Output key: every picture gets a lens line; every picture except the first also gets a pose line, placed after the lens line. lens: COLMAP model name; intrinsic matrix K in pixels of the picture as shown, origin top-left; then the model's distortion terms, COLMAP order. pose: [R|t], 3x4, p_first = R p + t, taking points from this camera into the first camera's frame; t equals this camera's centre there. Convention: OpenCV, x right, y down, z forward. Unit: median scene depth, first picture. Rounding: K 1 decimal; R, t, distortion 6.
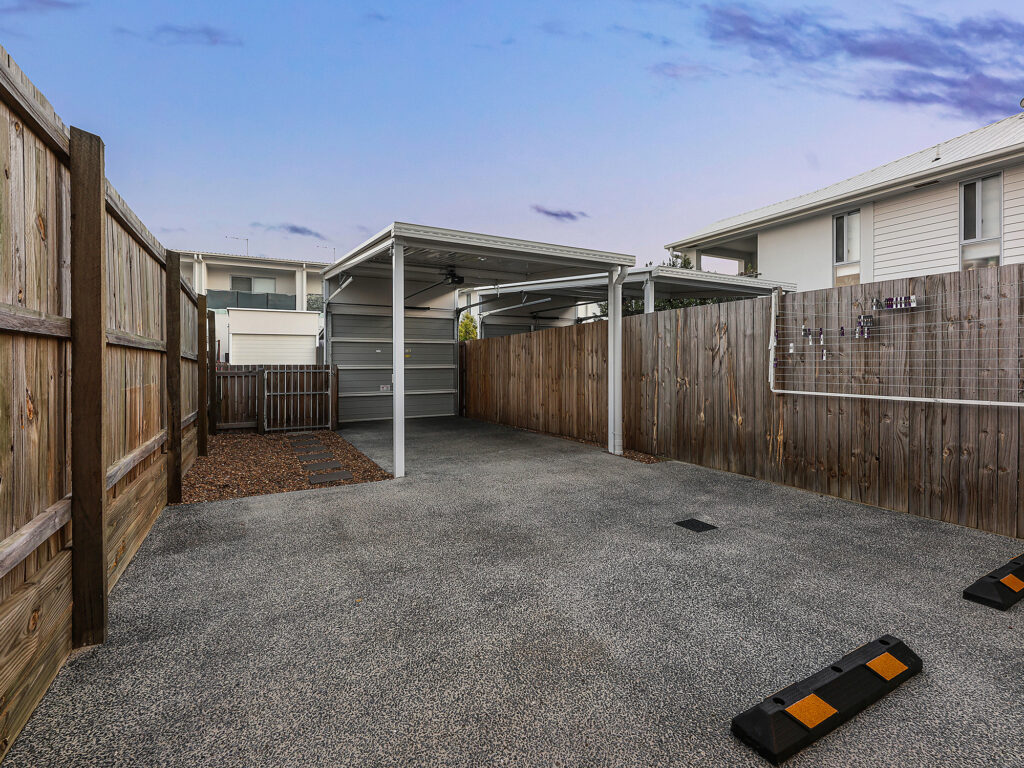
lens RADIAL K [[471.2, 0, 511.2], [0, 471.2, 364.4], [0, 0, 1]] dist [0.000090, 0.000023]
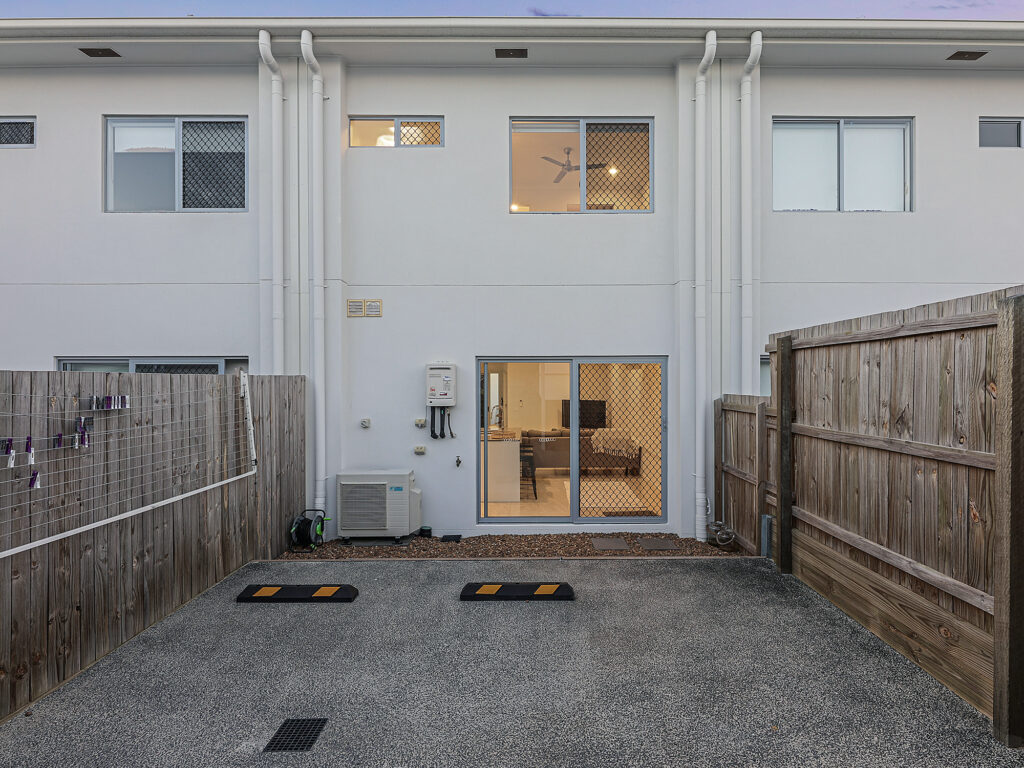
lens RADIAL K [[552.1, 0, 512.0], [0, 552.1, 384.0], [0, 0, 1]] dist [-0.001364, -0.000007]
pose [[-0.883724, -0.001044, 0.468007, -0.285353], [0.008215, 0.999809, 0.017743, -0.196996], [-0.467936, 0.019524, -0.883547, 1.727458]]
